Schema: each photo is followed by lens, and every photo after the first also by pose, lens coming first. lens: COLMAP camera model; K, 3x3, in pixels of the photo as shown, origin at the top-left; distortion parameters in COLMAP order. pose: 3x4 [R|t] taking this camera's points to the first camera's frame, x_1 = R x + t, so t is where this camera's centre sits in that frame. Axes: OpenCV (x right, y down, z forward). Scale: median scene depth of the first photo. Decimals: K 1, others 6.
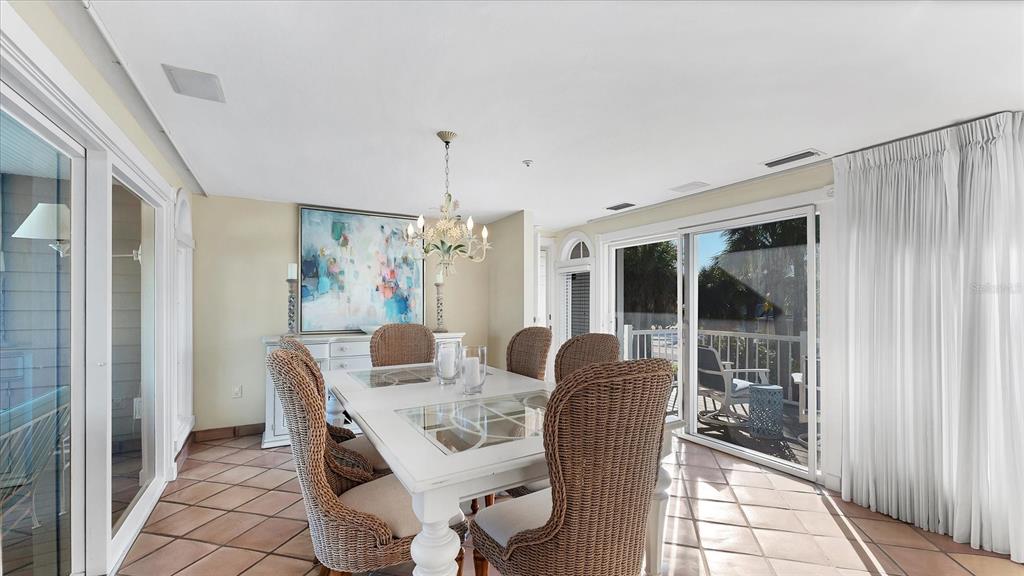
lens RADIAL K [[447.2, 0, 512.1], [0, 447.2, 298.8], [0, 0, 1]] dist [0.000610, 0.000046]
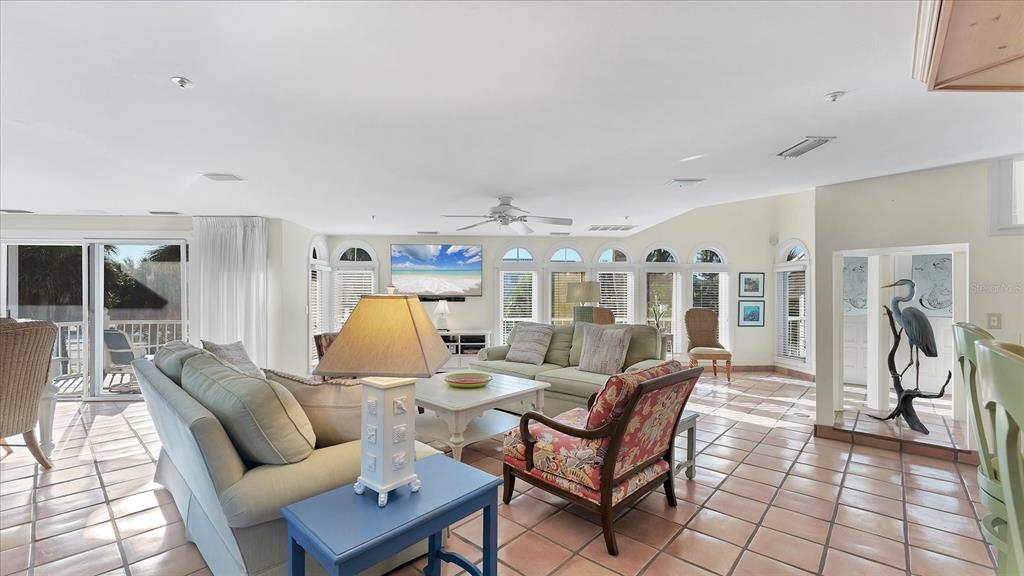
lens RADIAL K [[416.1, 0, 513.9], [0, 416.1, 294.5], [0, 0, 1]] dist [0.000394, 0.000128]
pose [[0.440708, 0.007318, 0.897621, -0.146866], [-0.007839, 0.999960, -0.004303, 0.002119], [-0.897616, -0.005140, 0.440748, -0.604829]]
